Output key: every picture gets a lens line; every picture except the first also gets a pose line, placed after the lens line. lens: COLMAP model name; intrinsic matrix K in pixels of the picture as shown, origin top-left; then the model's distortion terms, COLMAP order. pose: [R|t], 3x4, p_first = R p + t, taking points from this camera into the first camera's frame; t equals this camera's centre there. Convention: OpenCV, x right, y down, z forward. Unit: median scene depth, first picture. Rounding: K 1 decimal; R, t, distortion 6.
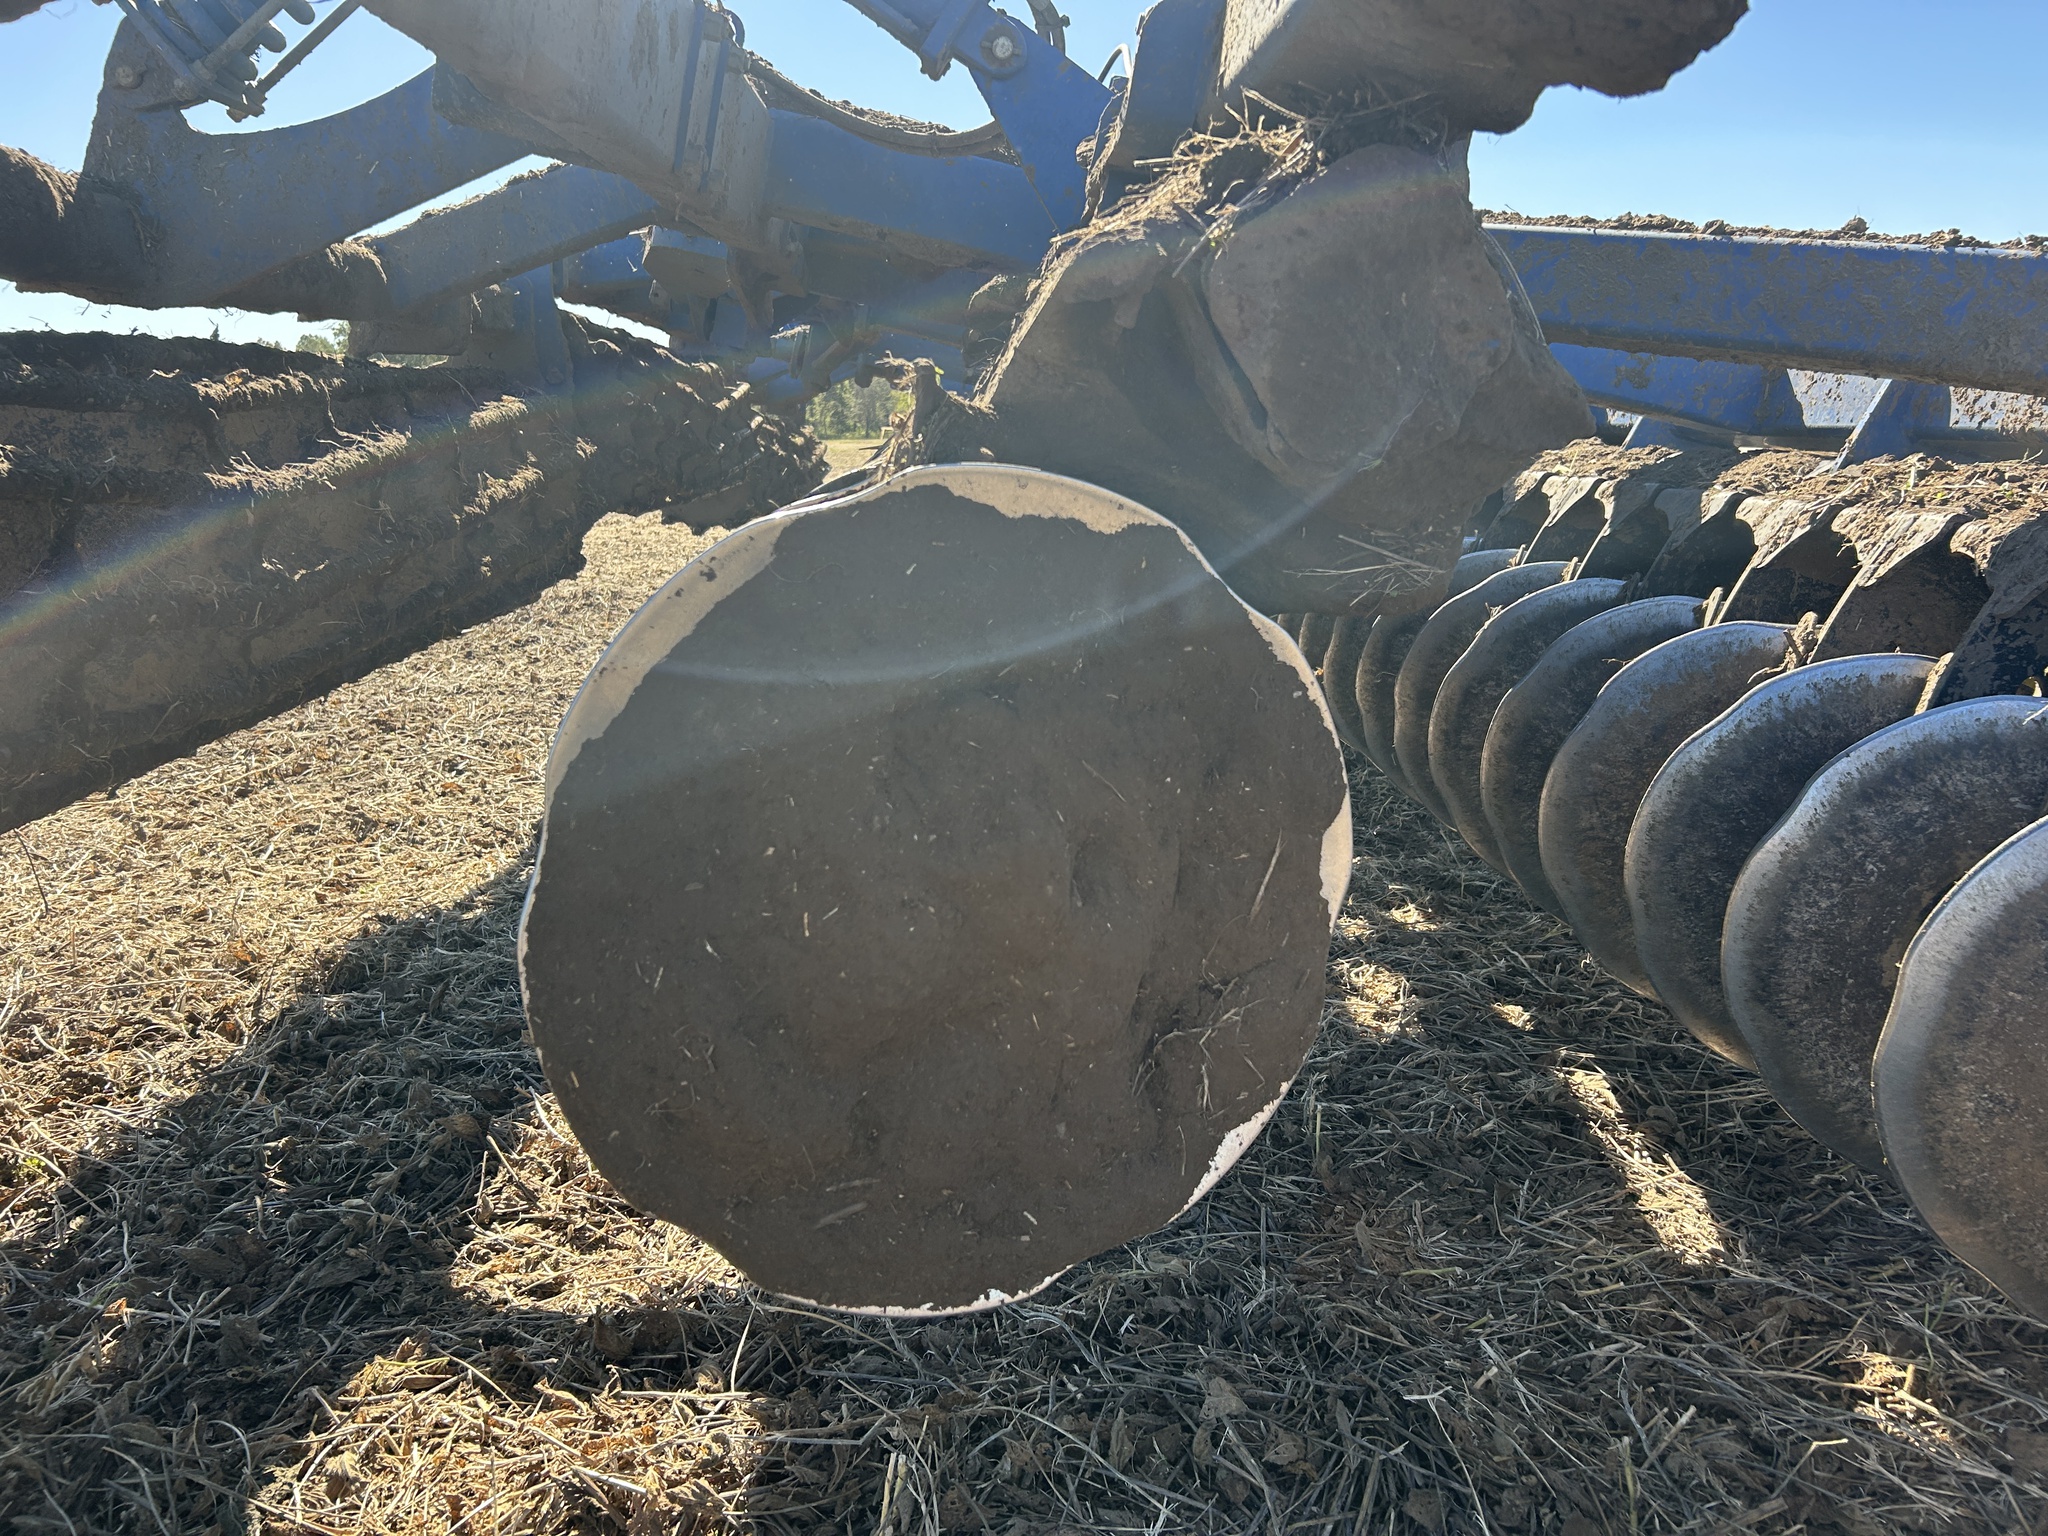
lens RADIAL K [[1563.1, 0, 1024.0], [0, 1563.1, 768.0], [0, 0, 1]] dist [0.034957, -0.000199]
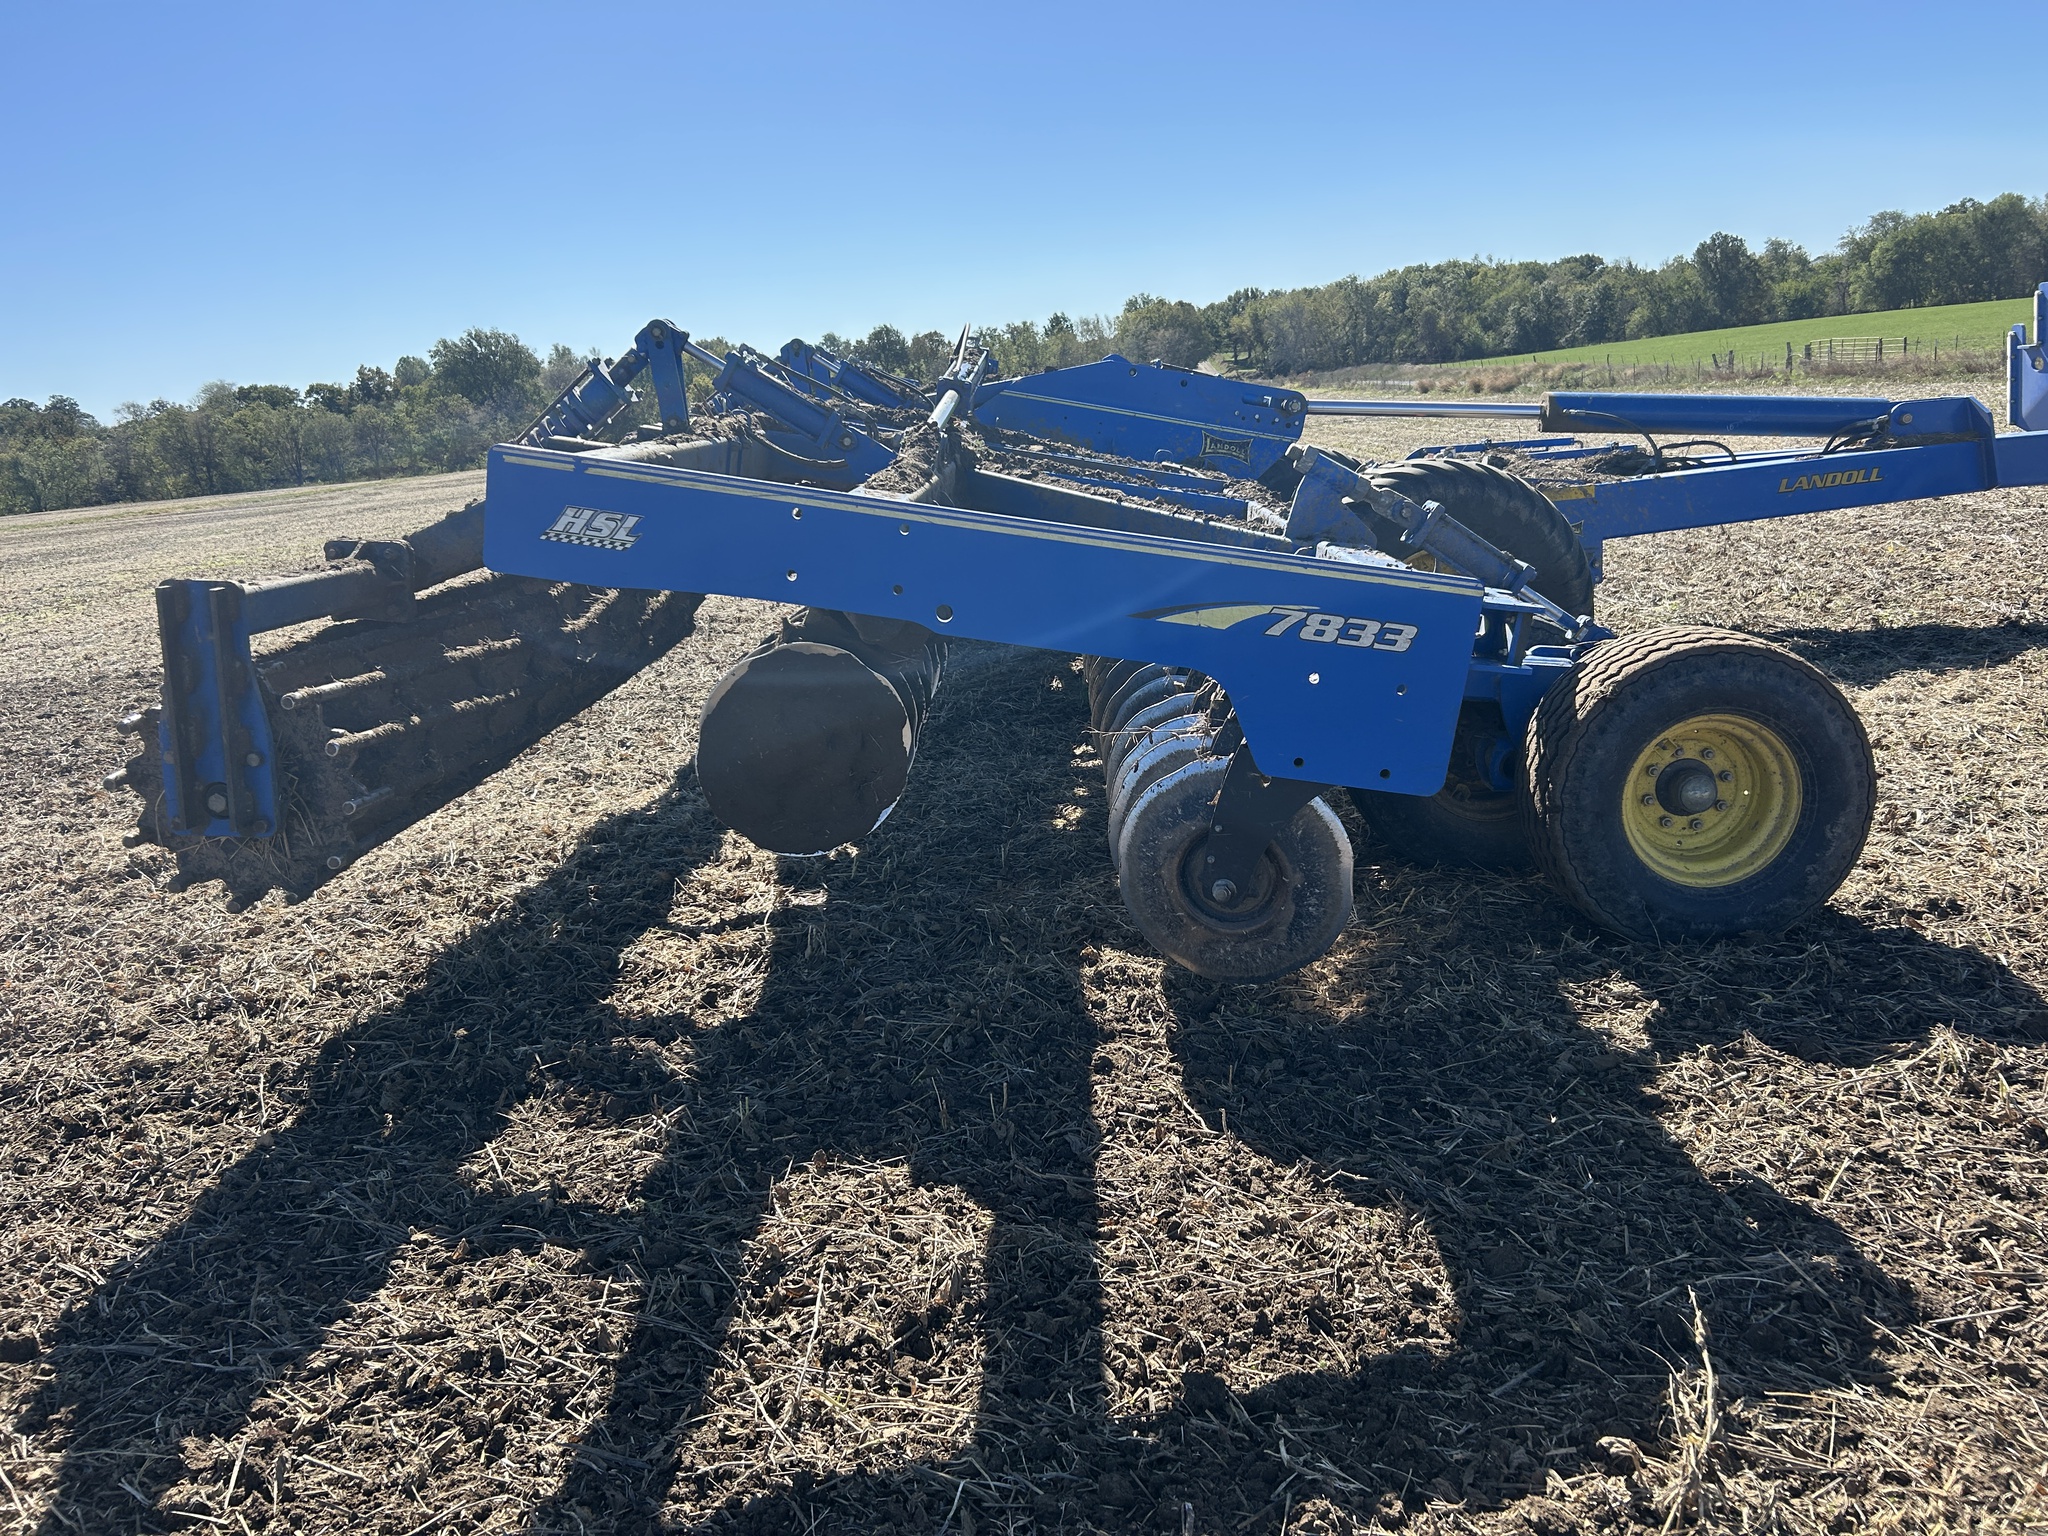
lens RADIAL K [[1551.0, 0, 1024.0], [0, 1551.0, 768.0], [0, 0, 1]] dist [0.114609, -0.196697]
pose [[0.996440, -0.054126, -0.064636, 0.401471], [0.055257, 0.998347, 0.015837, 0.051005], [0.063672, -0.019352, 0.997783, -1.509637]]
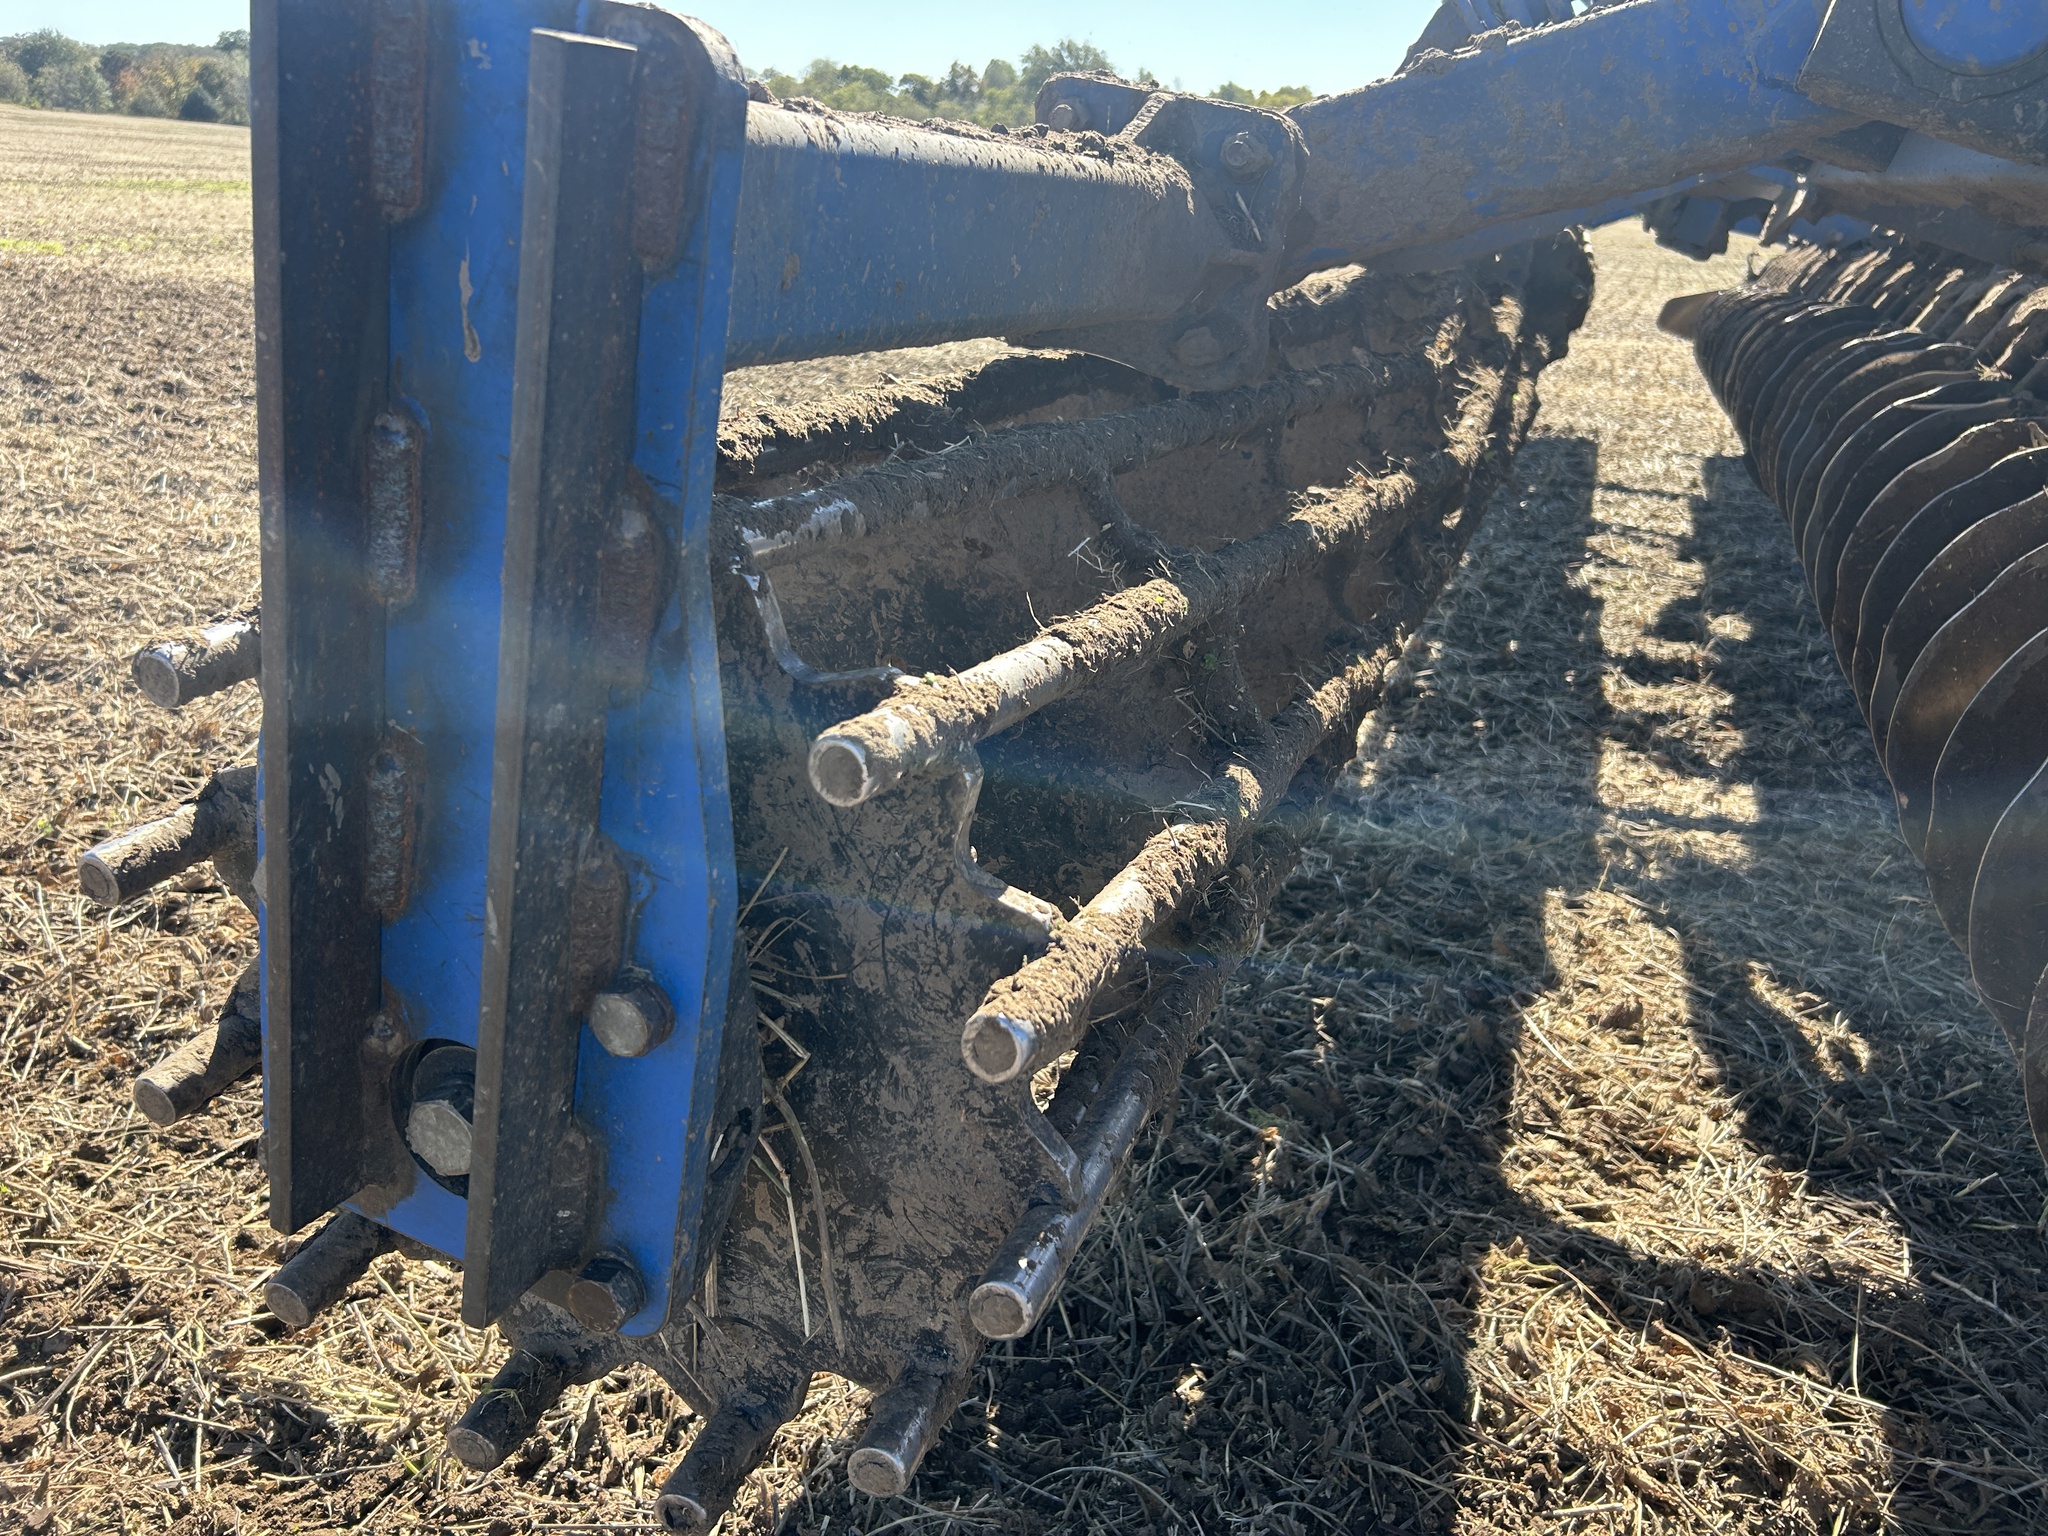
lens RADIAL K [[1569.2, 0, 1024.0], [0, 1569.2, 768.0], [0, 0, 1]] dist [-0.001924, -0.003123]
pose [[0.920819, 0.217364, -0.323800, -0.355058], [-0.169182, 0.970722, 0.170518, -0.096710], [0.351384, -0.102235, 0.930633, -0.153104]]
